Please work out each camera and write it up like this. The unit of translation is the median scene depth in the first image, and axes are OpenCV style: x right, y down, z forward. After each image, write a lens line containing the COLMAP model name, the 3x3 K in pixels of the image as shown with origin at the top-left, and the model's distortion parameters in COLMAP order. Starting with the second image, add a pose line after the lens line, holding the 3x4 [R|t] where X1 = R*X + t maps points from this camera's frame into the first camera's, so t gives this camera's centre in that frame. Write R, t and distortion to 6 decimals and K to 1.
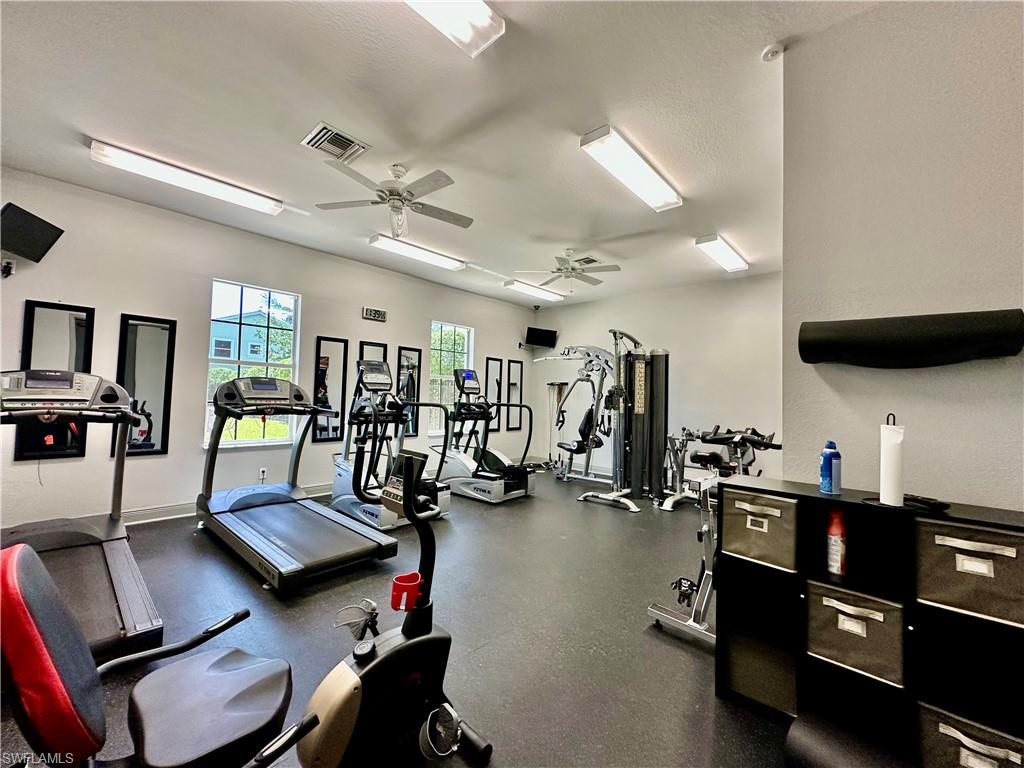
lens RADIAL K [[411.7, 0, 512.2], [0, 411.7, 385.4], [0, 0, 1]] dist [0.002168, 0.000263]
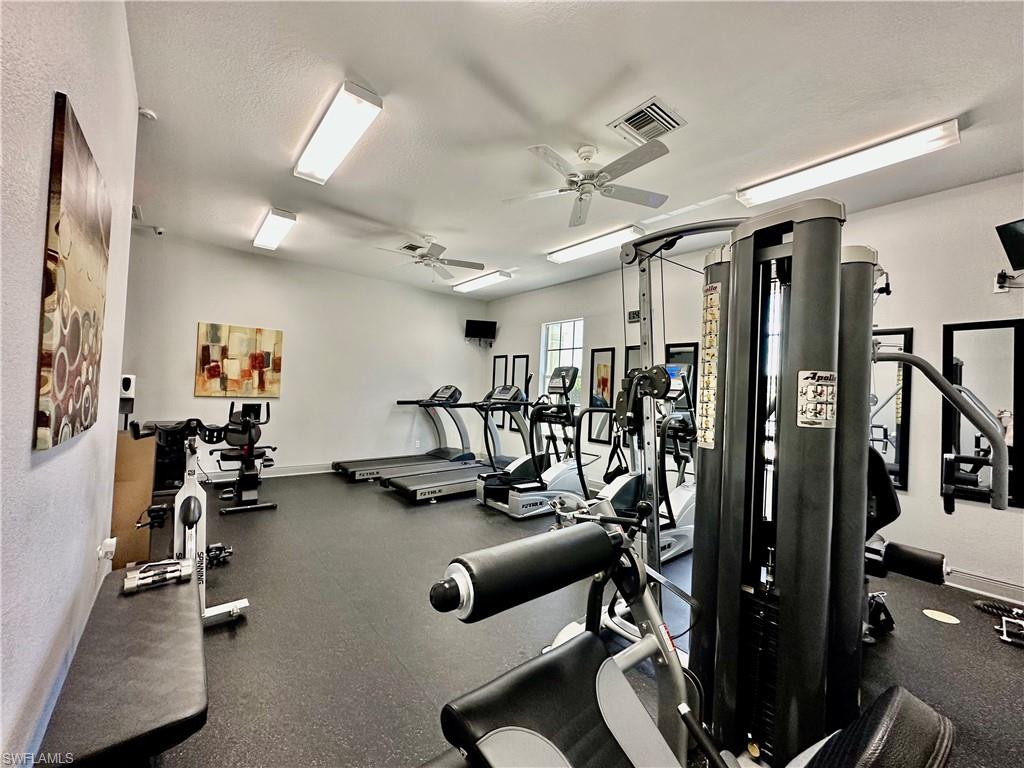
lens RADIAL K [[409.5, 0, 512.0], [0, 409.5, 384.0], [0, 0, 1]] dist [-0.002781, 0.000156]
pose [[-0.154891, -0.031247, -0.987437, 0.642682], [-0.002847, 0.999510, -0.031183, 0.011971], [0.987927, -0.002019, -0.154904, 0.904124]]
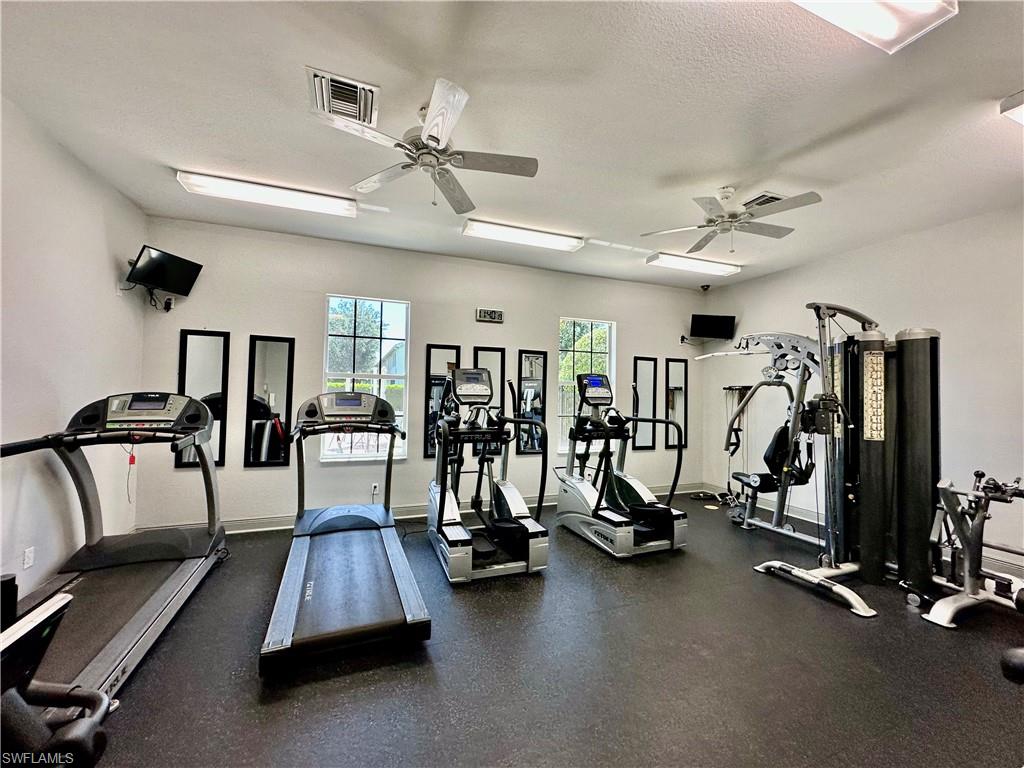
lens RADIAL K [[409.5, 0, 512.0], [0, 409.5, 384.0], [0, 0, 1]] dist [-0.002781, 0.000156]
pose [[0.896394, -0.019810, -0.442815, 0.102260], [0.017823, 0.999804, -0.008648, -0.016674], [0.442899, -0.000140, 0.896571, 0.239091]]
